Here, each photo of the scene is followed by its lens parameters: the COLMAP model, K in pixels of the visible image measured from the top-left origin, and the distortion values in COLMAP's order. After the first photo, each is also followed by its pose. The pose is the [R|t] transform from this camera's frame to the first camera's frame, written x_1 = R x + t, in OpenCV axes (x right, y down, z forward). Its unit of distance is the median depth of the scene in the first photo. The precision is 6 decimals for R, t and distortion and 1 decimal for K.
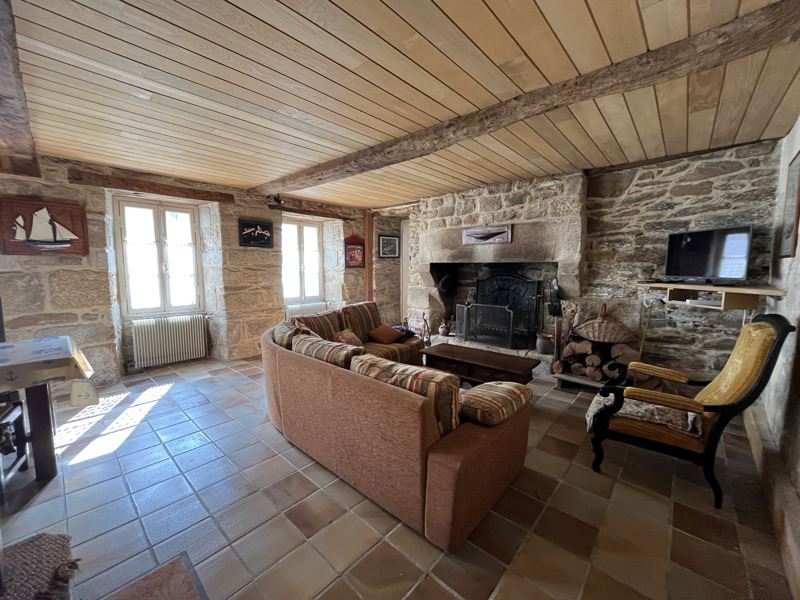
lens RADIAL K [[320.5, 0, 400.0], [0, 320.5, 300.0], [0, 0, 1]] dist [0.000039, -0.000022]
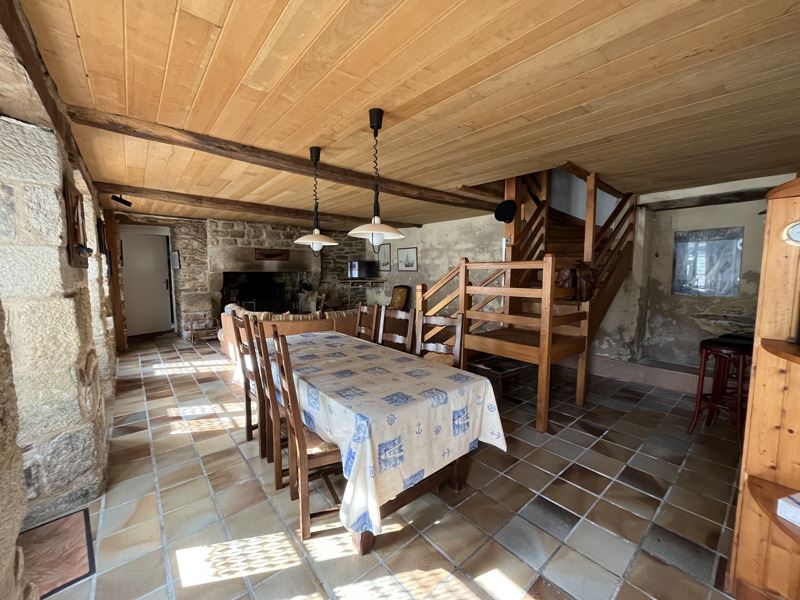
lens RADIAL K [[320.5, 0, 400.0], [0, 320.5, 300.0], [0, 0, 1]] dist [0.000039, -0.000022]
pose [[0.136985, -0.091379, 0.986349, -1.191064], [0.103304, 0.991624, 0.077521, -0.036504], [-0.985172, 0.091275, 0.145277, 0.165340]]
